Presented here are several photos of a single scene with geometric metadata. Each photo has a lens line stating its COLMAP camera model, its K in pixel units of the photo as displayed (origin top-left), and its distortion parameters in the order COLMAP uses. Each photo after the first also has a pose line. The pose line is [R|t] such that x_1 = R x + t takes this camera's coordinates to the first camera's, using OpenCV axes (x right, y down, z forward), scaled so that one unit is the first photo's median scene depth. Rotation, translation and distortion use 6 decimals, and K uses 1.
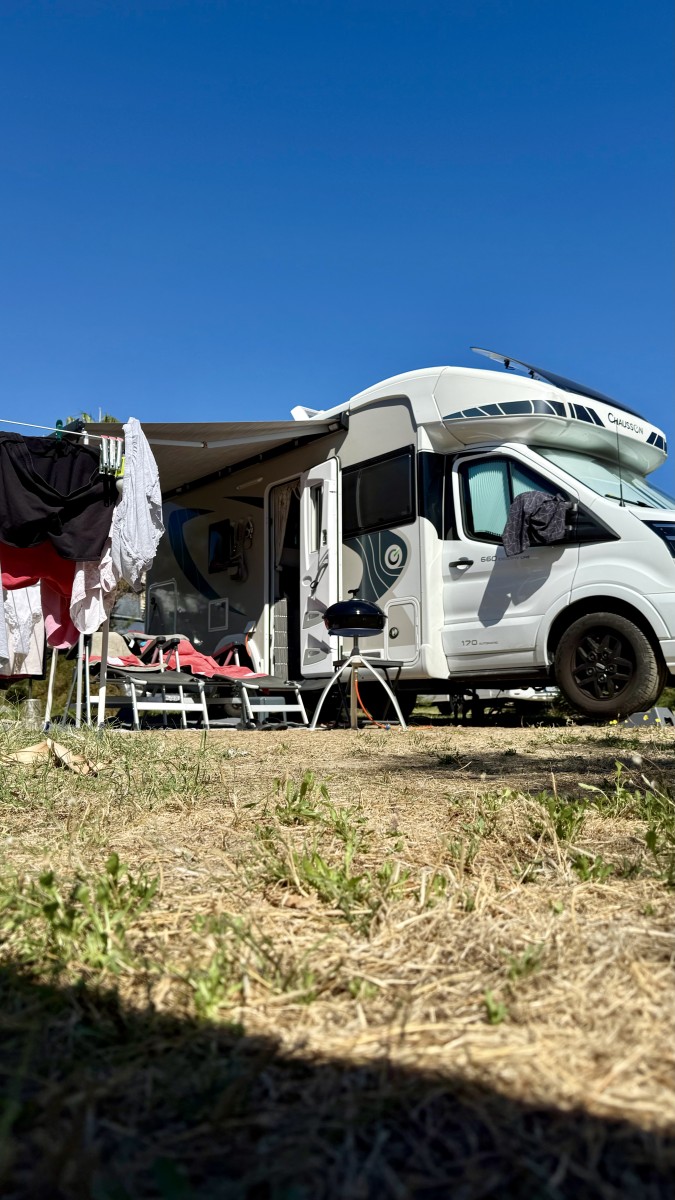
lens RADIAL K [[847.9, 0, 323.0], [0, 847.9, 608.0], [0, 0, 1]] dist [0.095018, -0.092625]
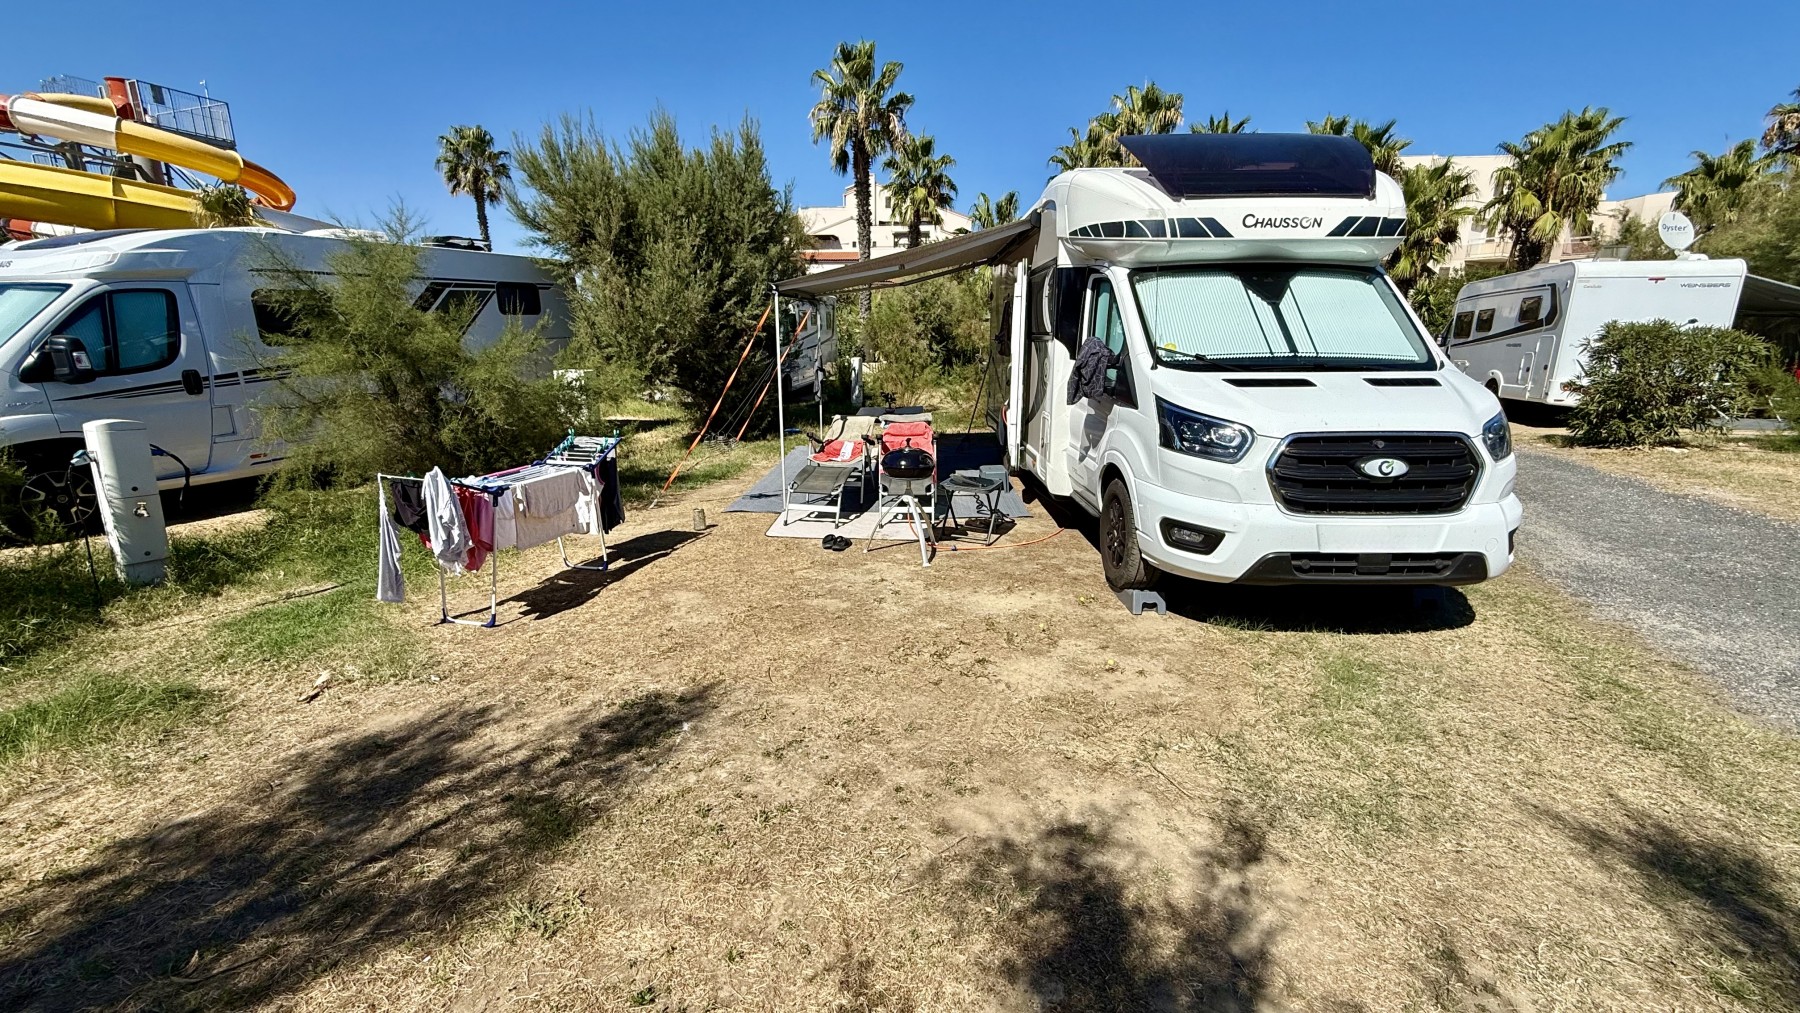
lens RADIAL K [[719.9, 0, 897.4], [0, 719.9, 508.3], [0, 0, 1]] dist [-0.000004, -0.000122]
pose [[0.758911, 0.157249, -0.631923, 0.782734], [0.074023, 0.943285, 0.323627, -0.295900], [0.646973, -0.292381, 0.704229, 0.316604]]
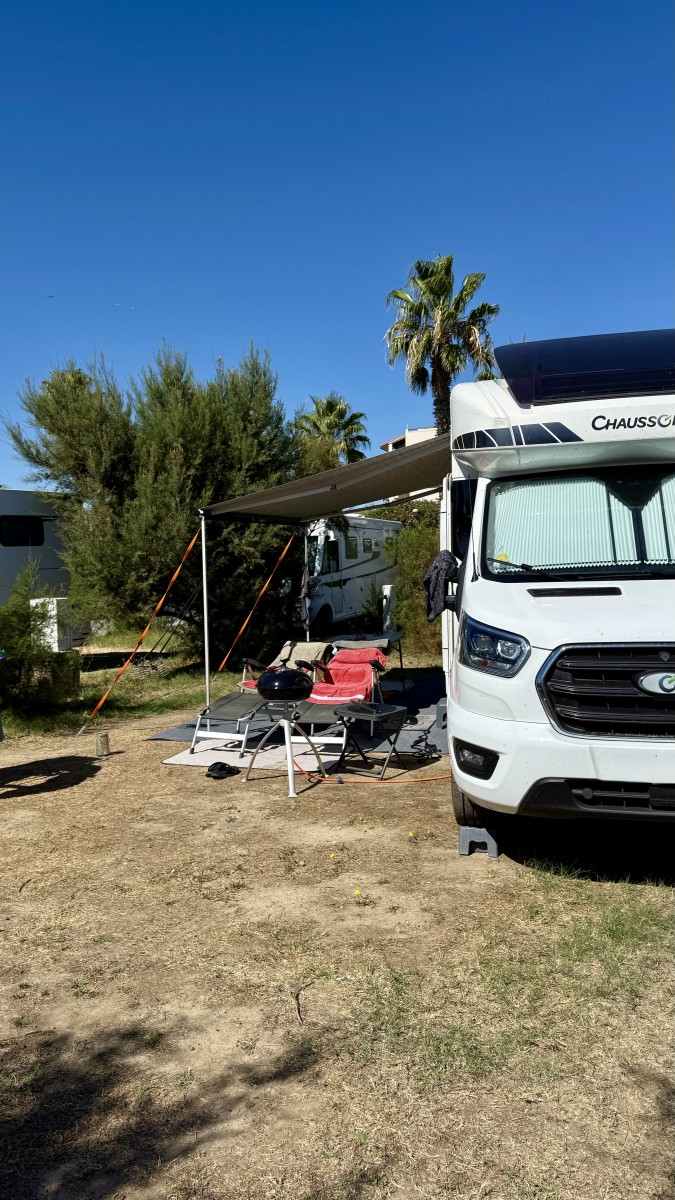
lens RADIAL K [[847.9, 0, 339.6], [0, 847.9, 611.6], [0, 0, 1]] dist [0.095018, -0.092625]
pose [[0.589161, 0.034830, -0.807265, 1.143744], [0.112626, 0.985778, 0.124729, -0.251072], [0.800128, -0.164404, 0.576859, 0.506053]]
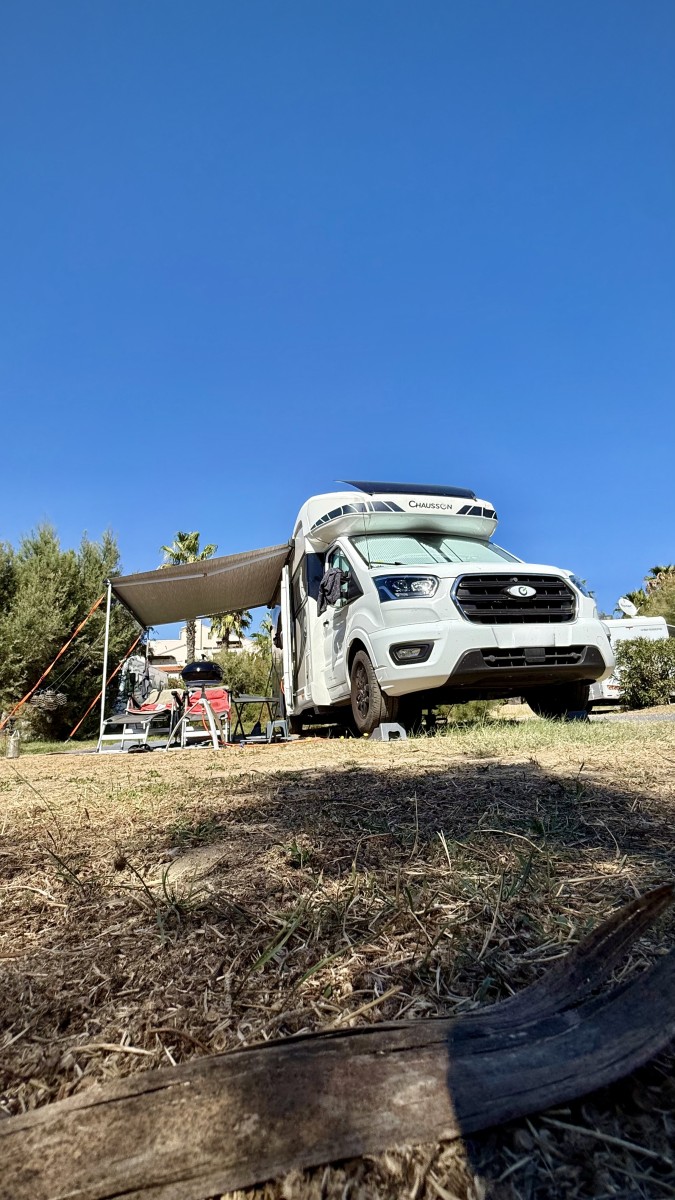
lens RADIAL K [[479.9, 0, 339.3], [0, 479.9, 601.6], [0, 0, 1]] dist [-0.000004, -0.000122]
pose [[0.891760, -0.156535, -0.424572, 0.748959], [0.106919, 0.984583, -0.138435, 0.035825], [0.439697, 0.078055, 0.894748, 0.388350]]
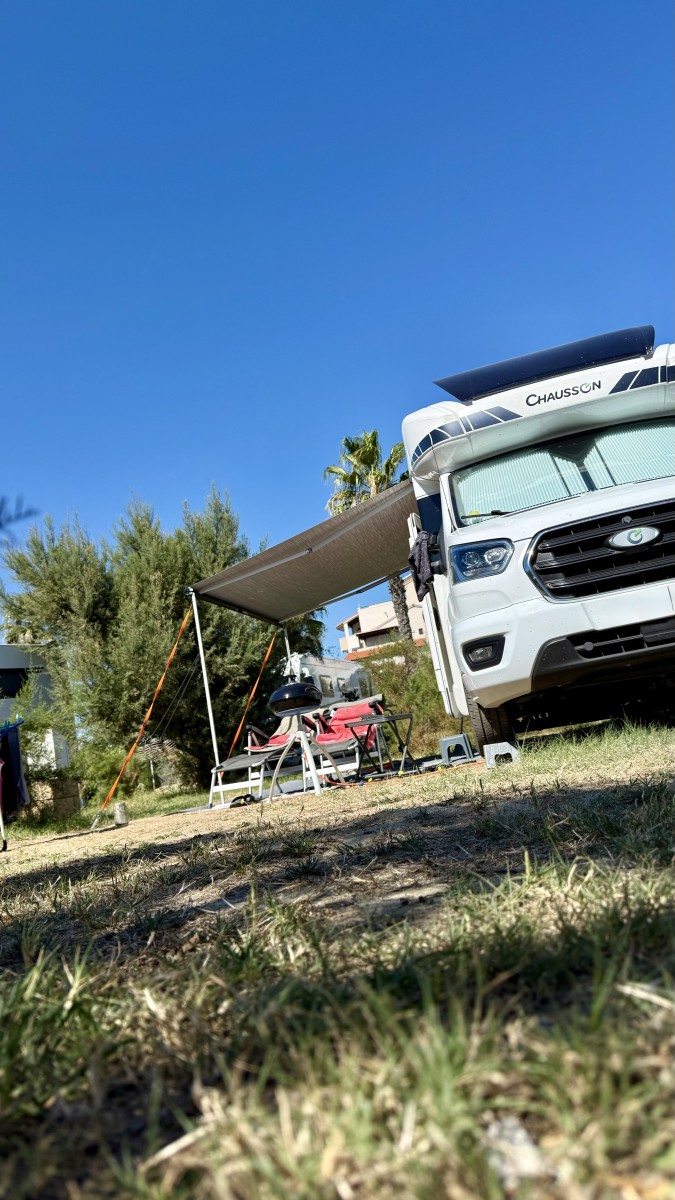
lens RADIAL K [[847.9, 0, 342.0], [0, 847.9, 602.9], [0, 0, 1]] dist [0.095018, -0.092625]
pose [[0.608099, -0.246460, -0.754634, 1.167987], [0.260904, 0.959829, -0.103234, 0.025805], [0.749763, -0.134110, 0.647973, 0.358947]]
